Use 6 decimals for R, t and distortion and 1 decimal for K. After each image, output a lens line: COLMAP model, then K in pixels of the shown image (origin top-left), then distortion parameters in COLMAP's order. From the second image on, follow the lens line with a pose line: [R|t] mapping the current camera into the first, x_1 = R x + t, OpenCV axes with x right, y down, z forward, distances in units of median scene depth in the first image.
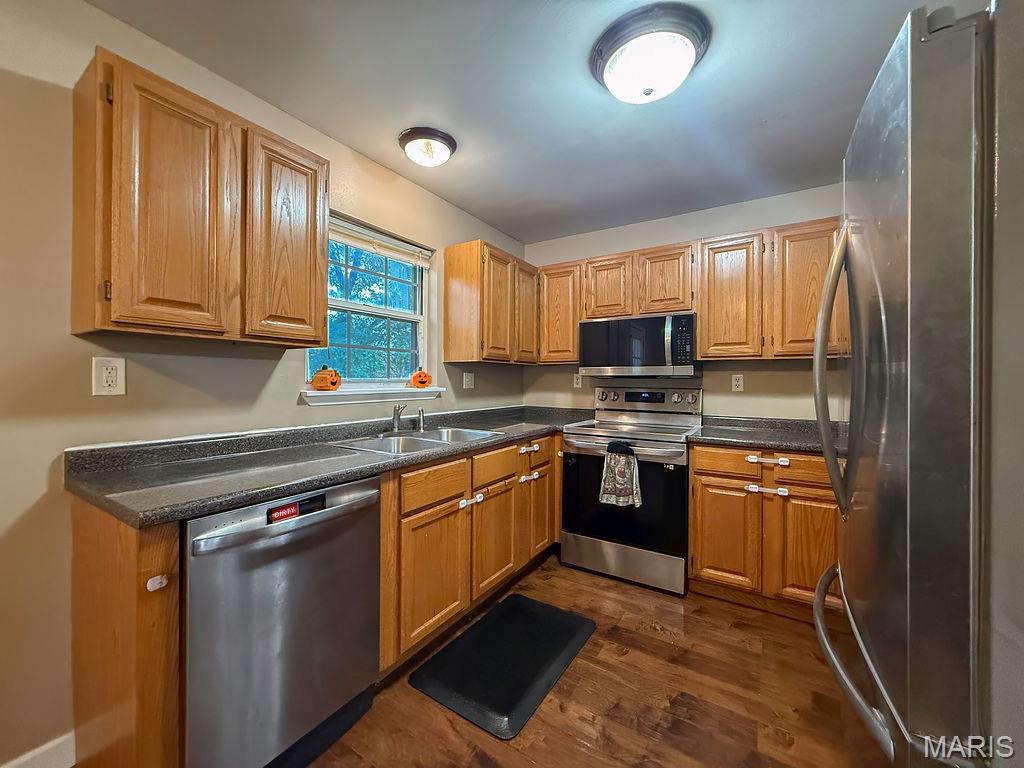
lens RADIAL K [[412.3, 0, 512.0], [0, 412.3, 384.0], [0, 0, 1]] dist [0.001423, 0.000287]
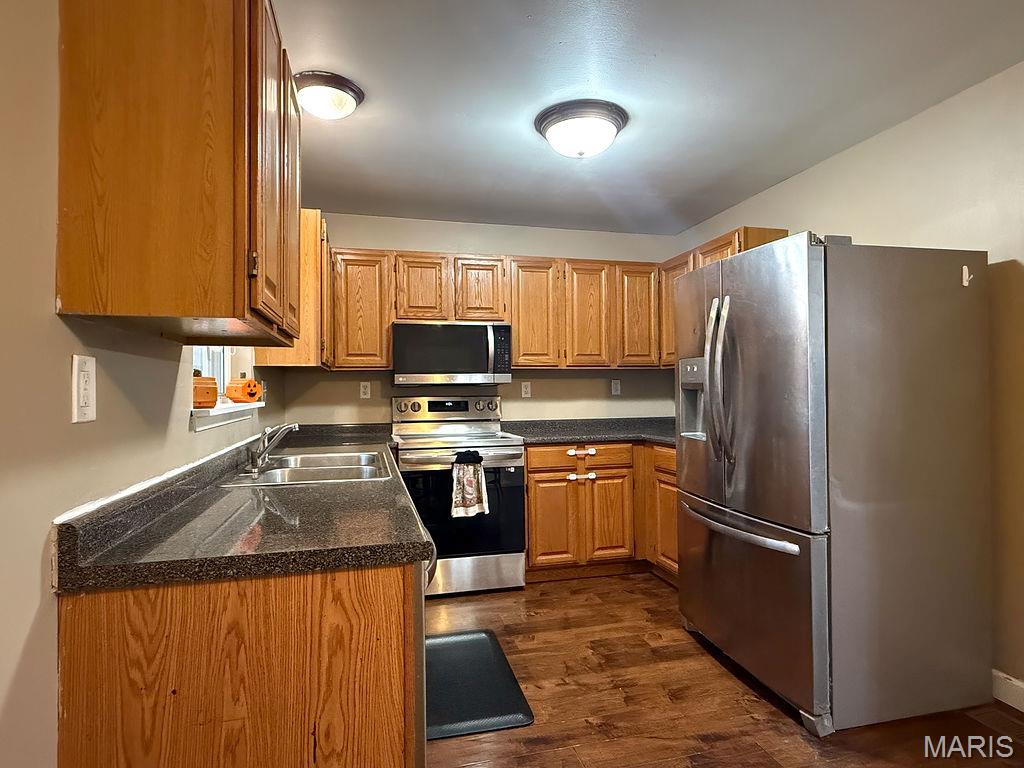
lens RADIAL K [[562.0, 0, 512.0], [0, 562.0, 384.0], [0, 0, 1]] dist [-0.000562, -0.000698]
pose [[0.679108, -0.005944, 0.734015, -0.686946], [0.020391, 0.999734, -0.010771, -0.002828], [-0.733755, 0.022282, 0.679048, 0.014600]]
